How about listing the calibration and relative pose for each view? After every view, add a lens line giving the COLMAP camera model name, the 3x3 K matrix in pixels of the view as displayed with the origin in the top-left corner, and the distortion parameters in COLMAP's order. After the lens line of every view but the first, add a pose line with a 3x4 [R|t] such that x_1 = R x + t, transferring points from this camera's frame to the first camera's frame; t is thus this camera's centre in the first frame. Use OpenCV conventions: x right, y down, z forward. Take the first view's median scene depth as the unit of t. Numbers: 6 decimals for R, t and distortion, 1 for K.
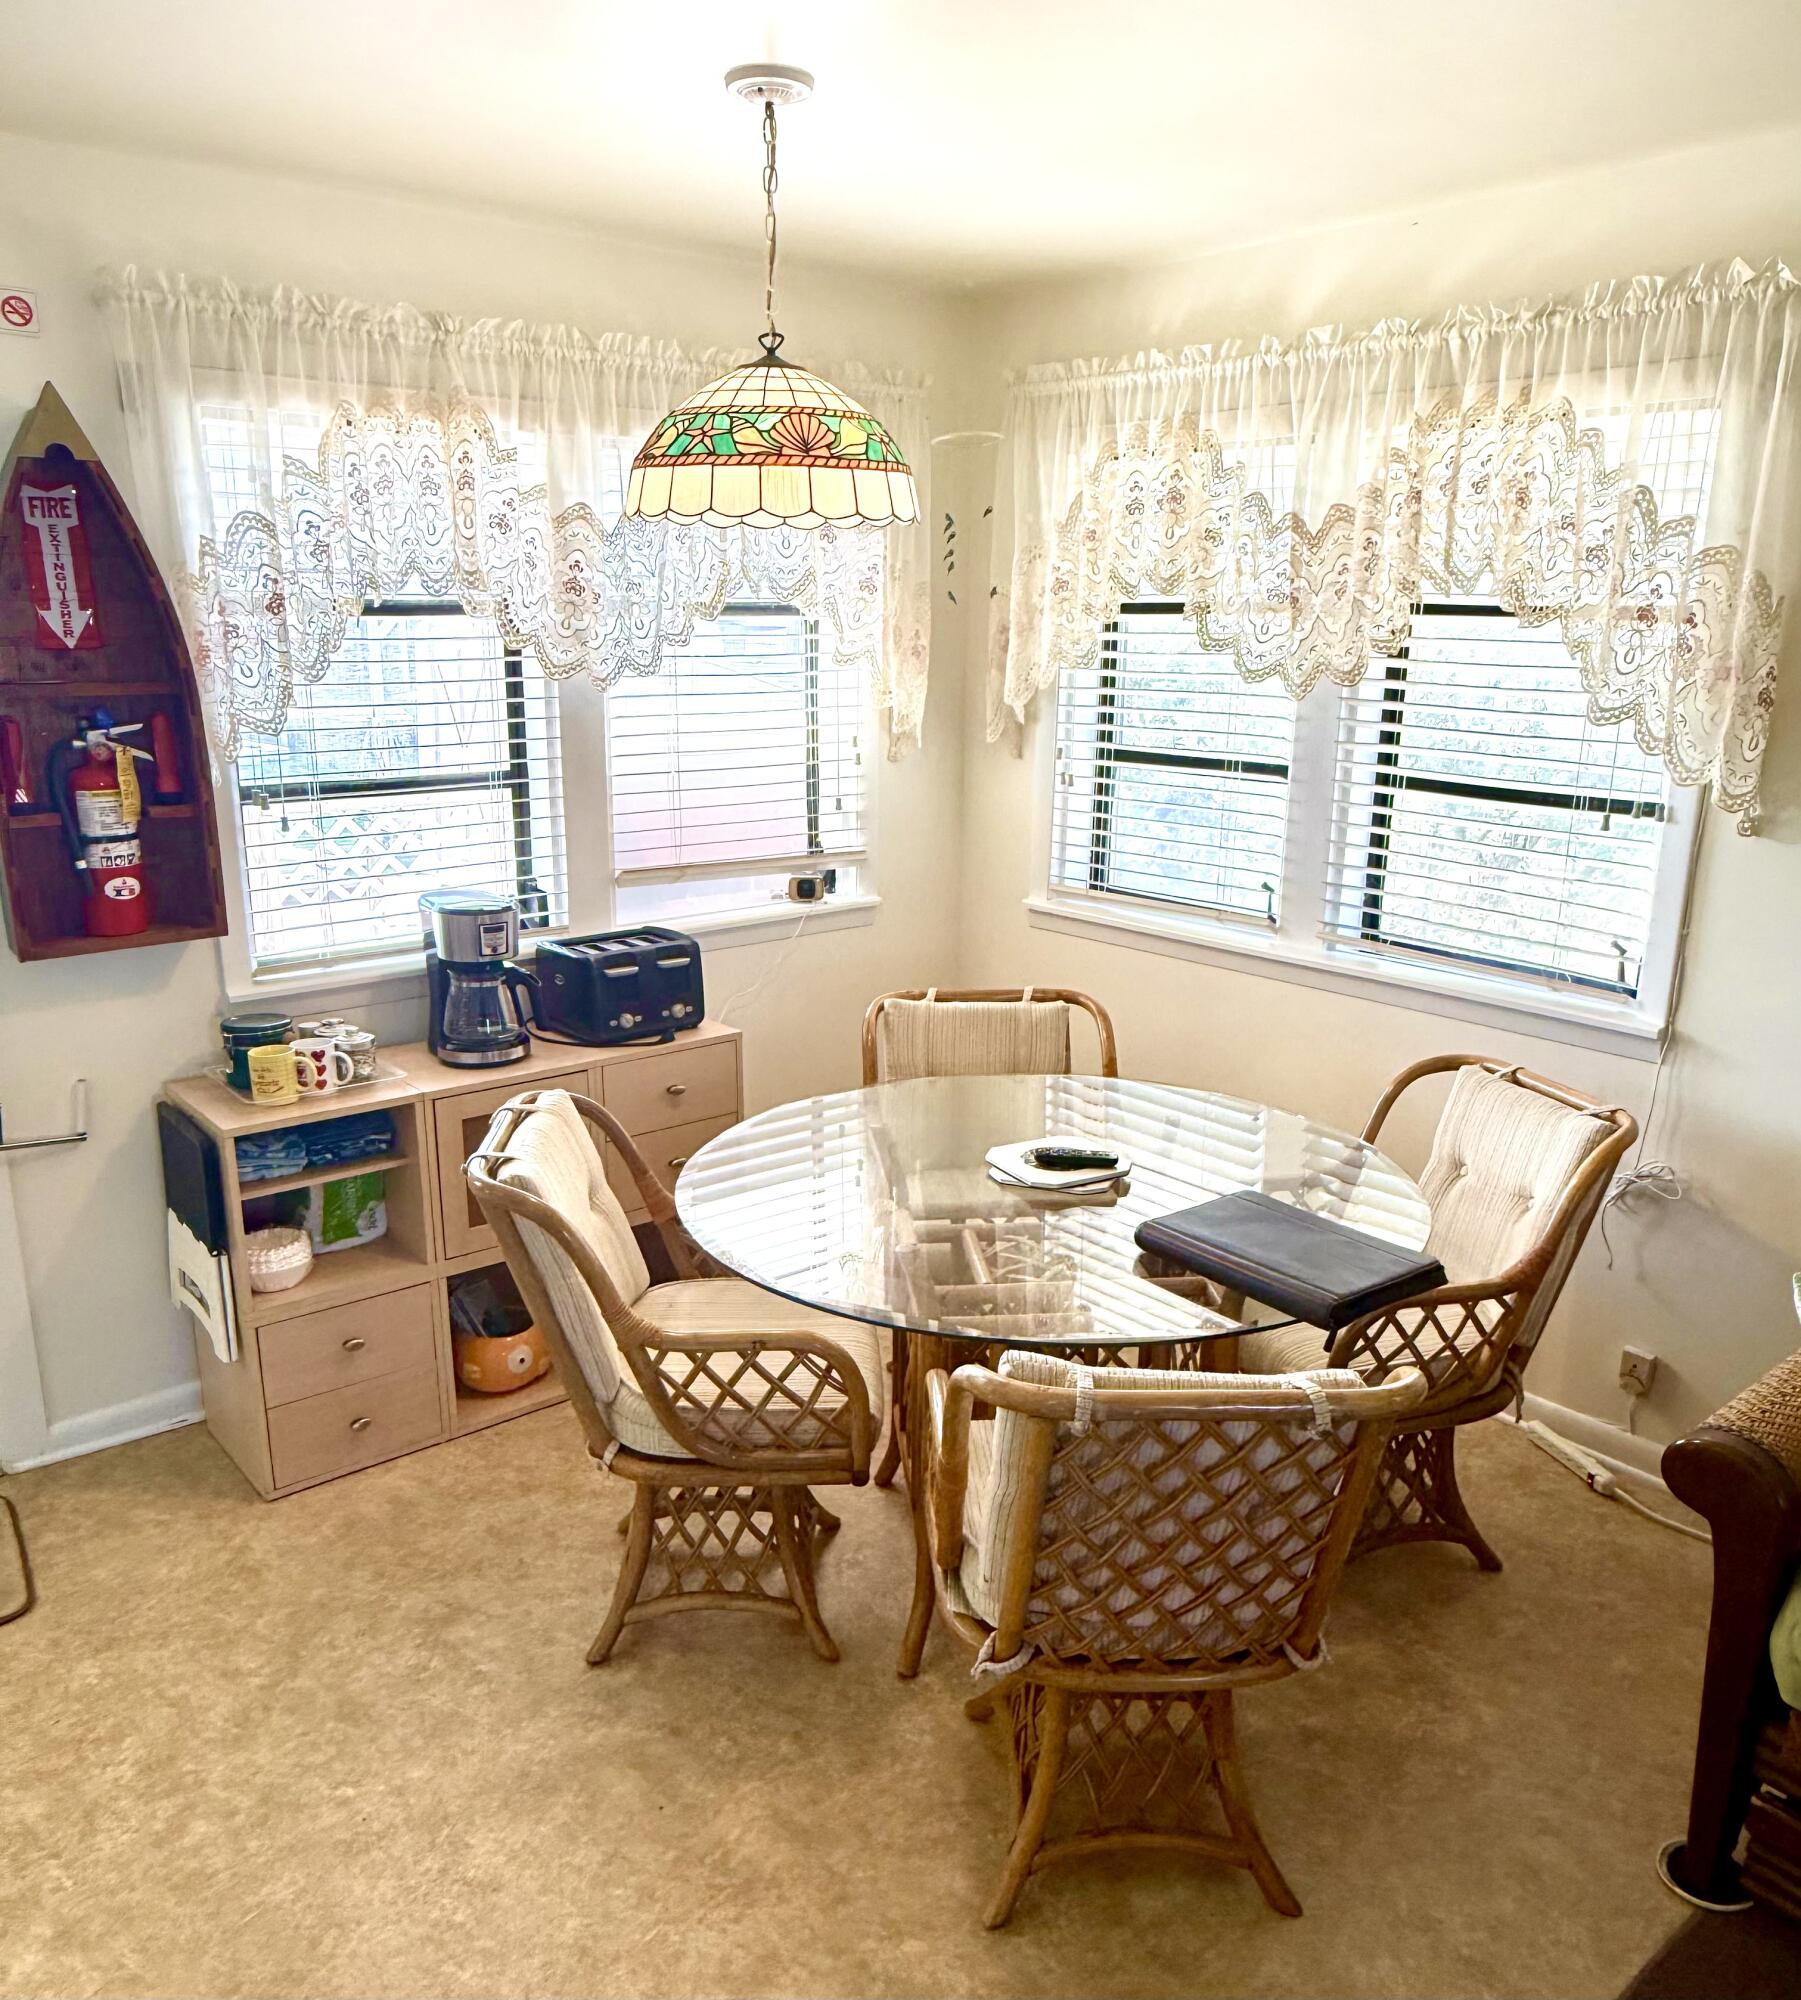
lens RADIAL K [[1554.8, 0, 901.4], [0, 1554.8, 1050.5], [0, 0, 1]] dist [-0.003186, 0.007845]
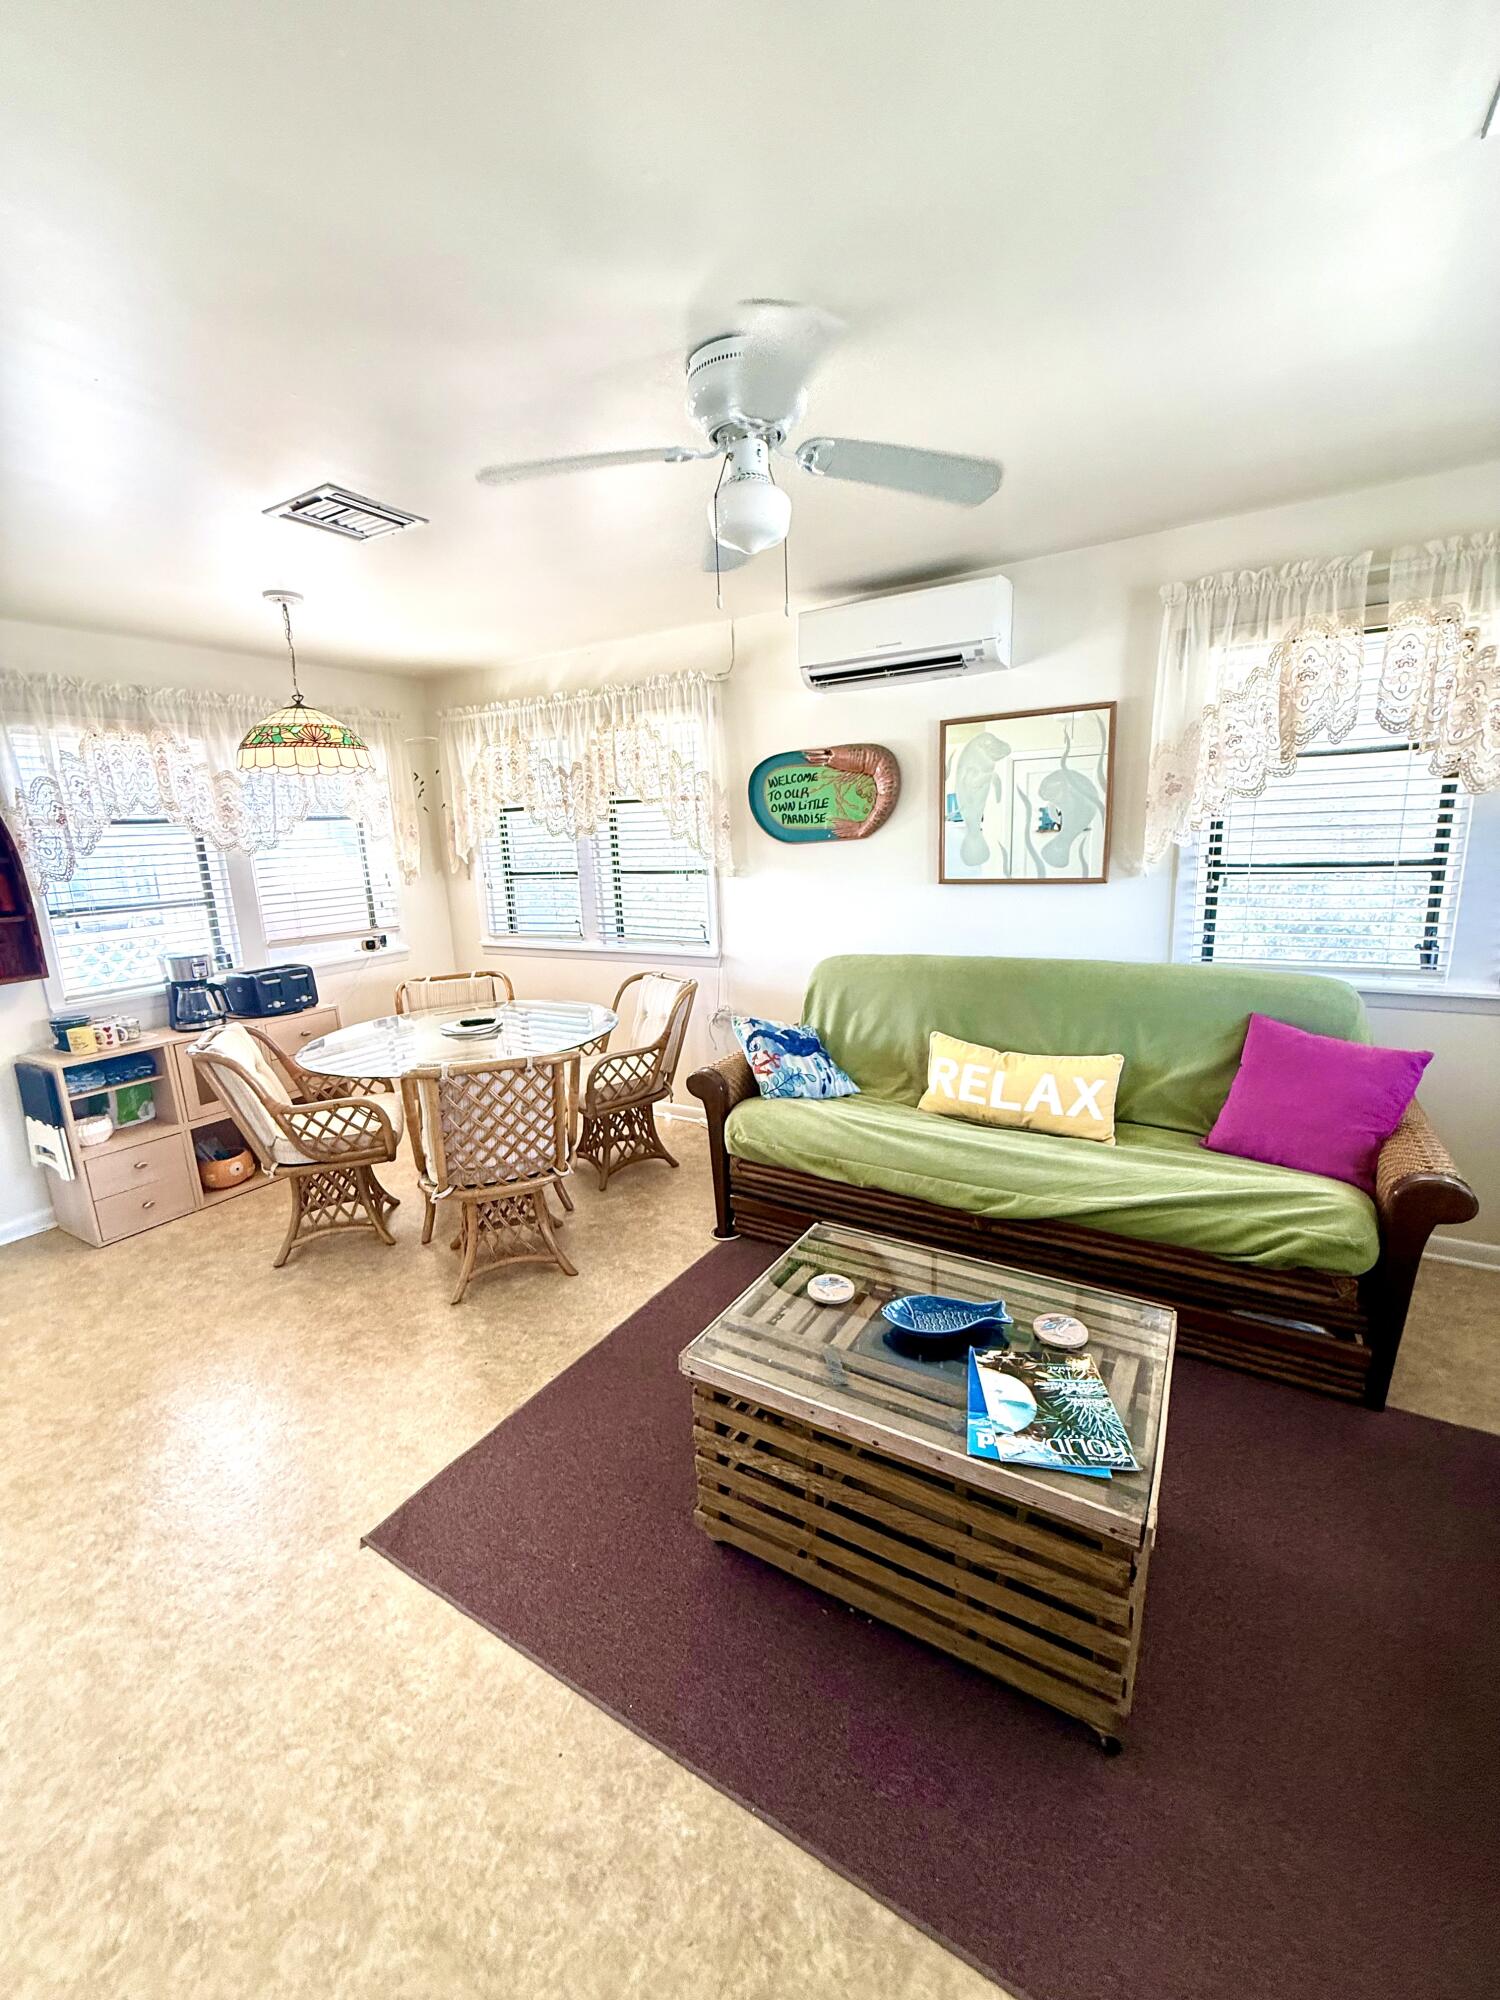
lens RADIAL K [[806.7, 0, 750.0], [0, 806.7, 1000.0], [0, 0, 1]] dist [0.000005, 0.000774]
pose [[0.943752, -0.115987, 0.309644, 0.108603], [0.137674, 0.989262, -0.049052, 0.134387], [-0.300630, 0.088923, 0.949586, -0.291740]]
